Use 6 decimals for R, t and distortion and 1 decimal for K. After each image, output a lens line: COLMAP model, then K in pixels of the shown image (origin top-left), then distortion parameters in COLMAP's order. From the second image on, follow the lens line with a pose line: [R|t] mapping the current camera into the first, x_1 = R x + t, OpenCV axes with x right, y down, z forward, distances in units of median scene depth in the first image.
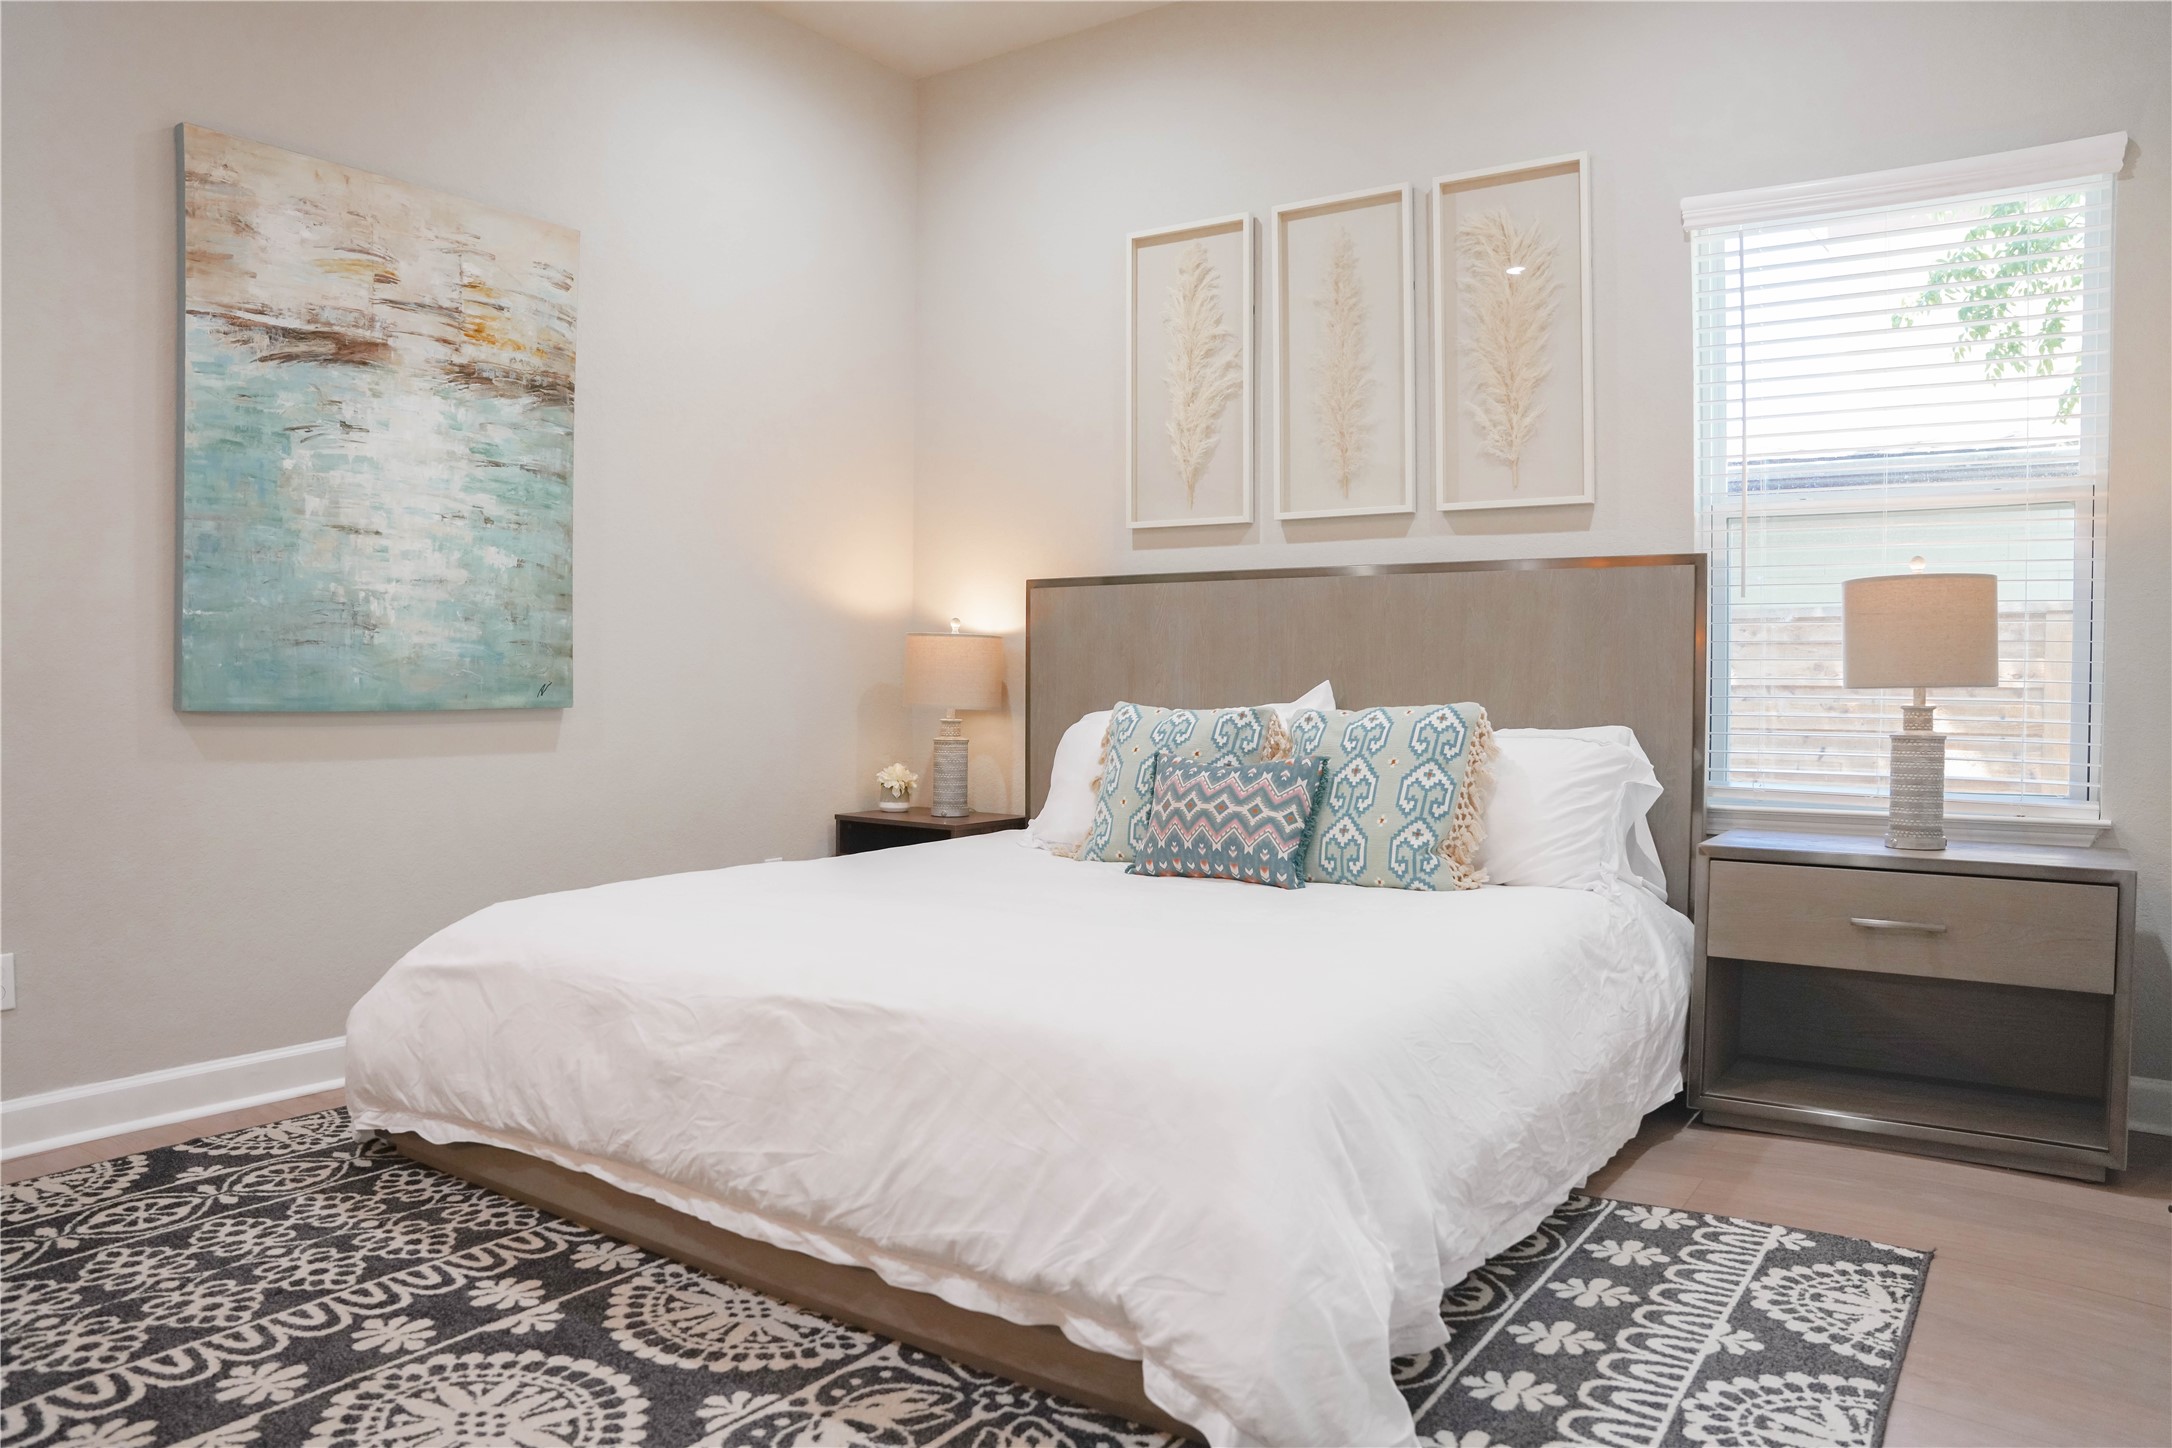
lens RADIAL K [[1488.8, 0, 1056.8], [0, 1488.8, 730.5], [0, 0, 1]] dist [-0.174628, 0.129112]
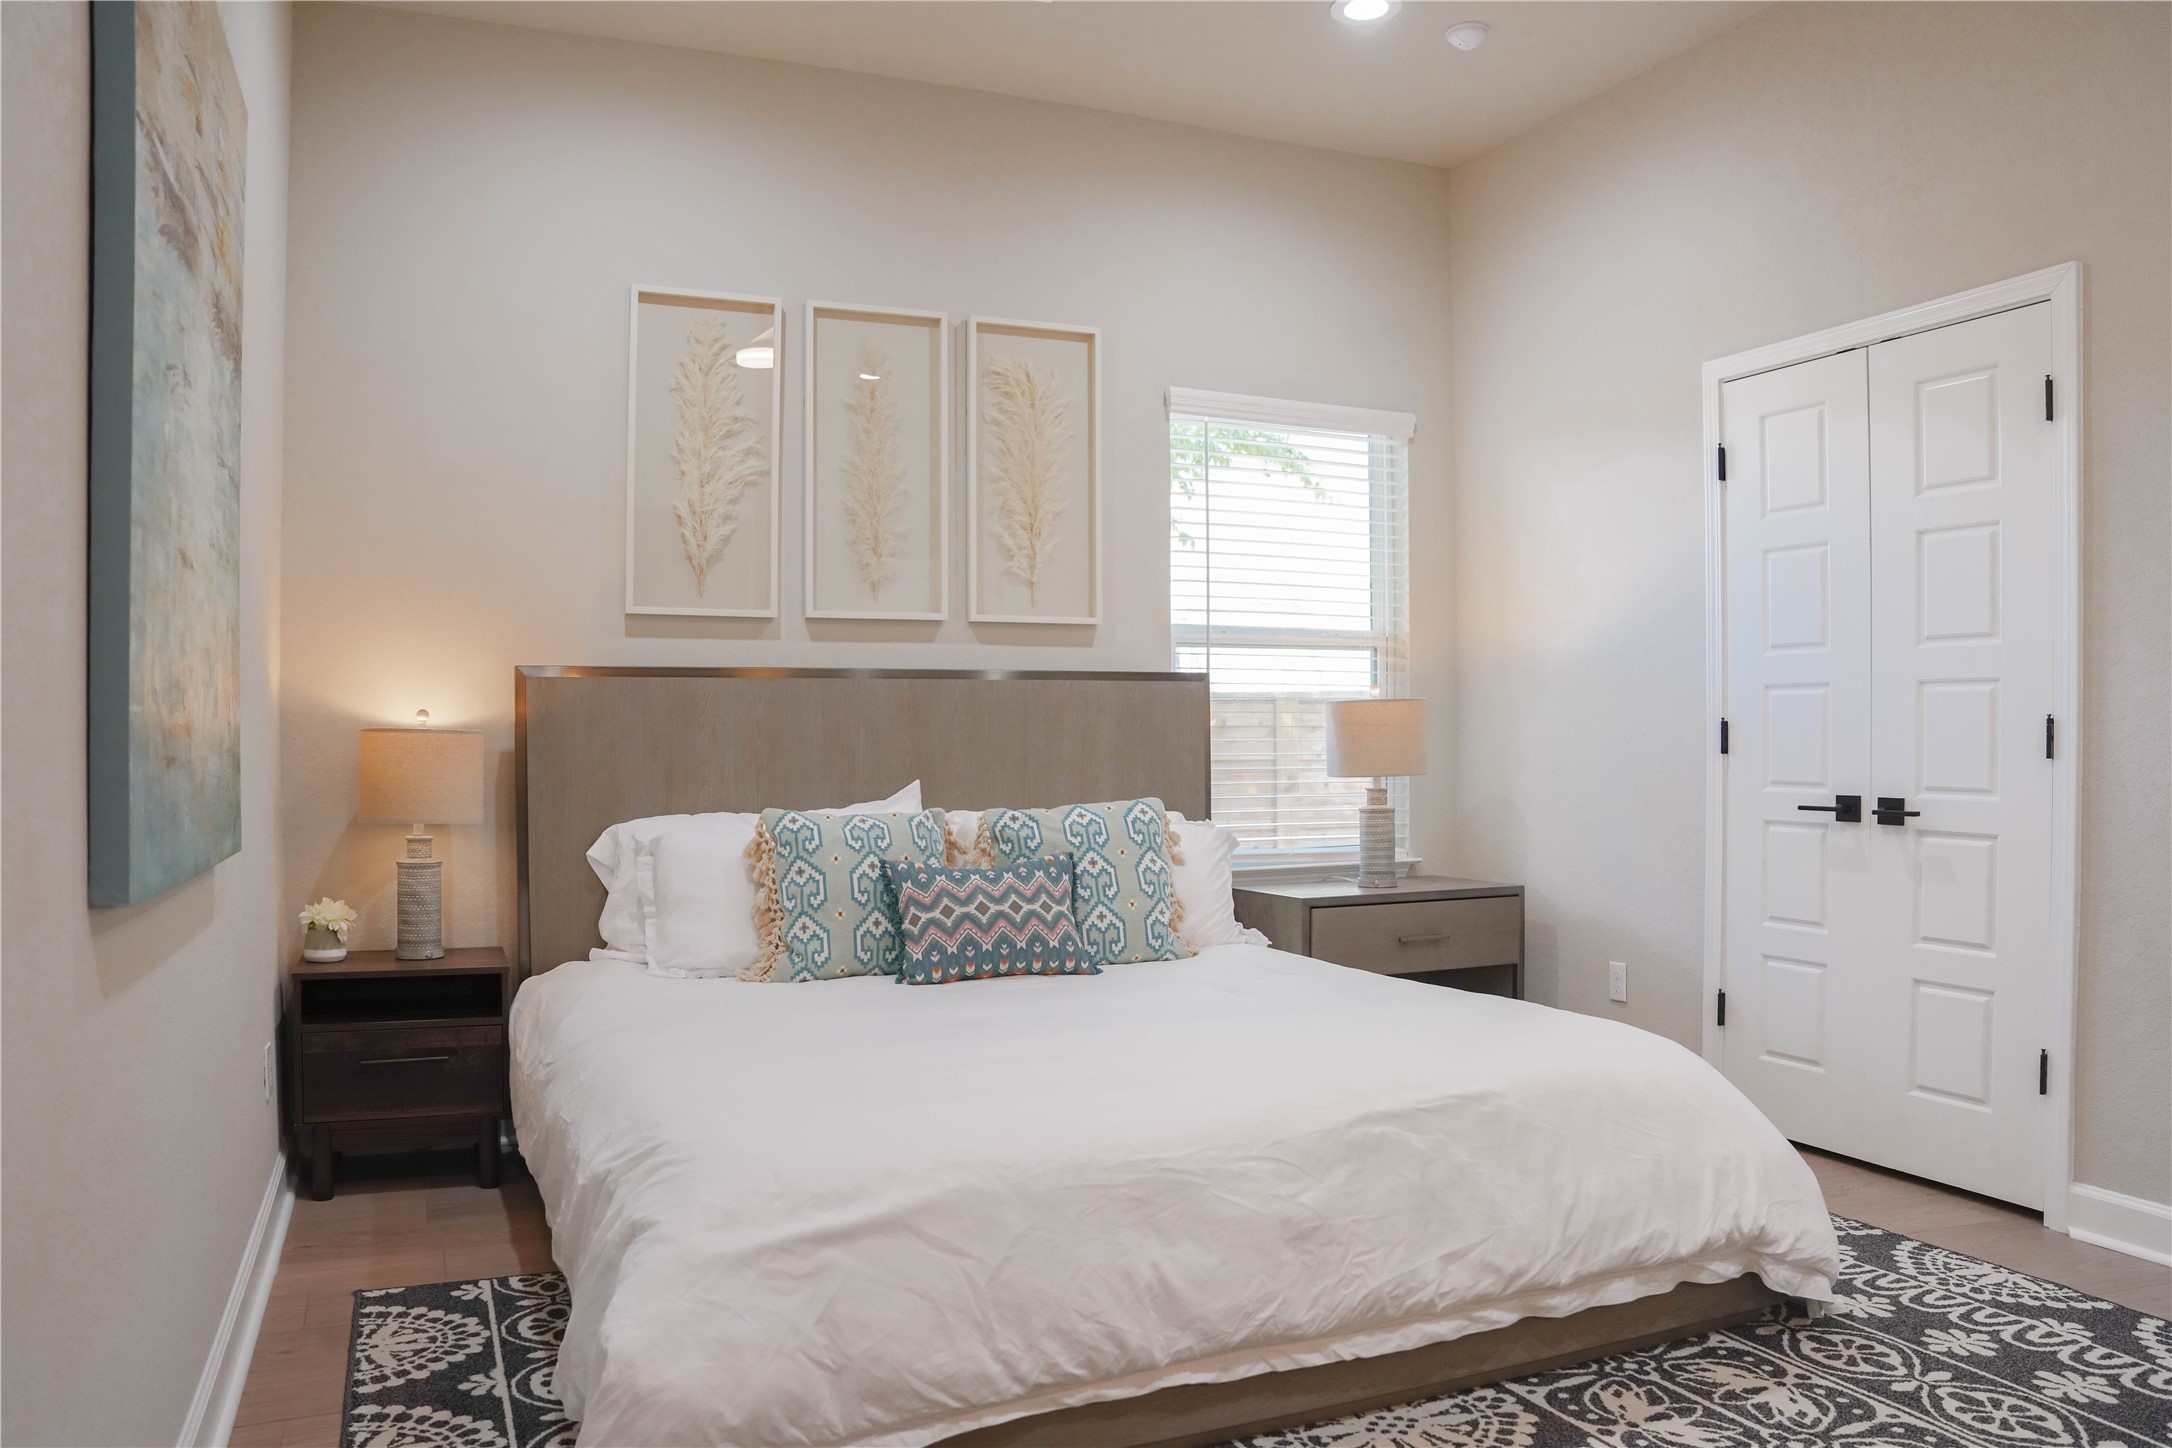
lens RADIAL K [[1524.8, 0, 1061.6], [0, 1524.8, 734.3], [0, 0, 1]] dist [-0.171415, 0.124780]
pose [[0.537724, -0.002698, 0.843117, -0.796238], [0.036564, 0.999129, -0.020123, -0.048402], [-0.842328, 0.041648, 0.537354, 0.407663]]
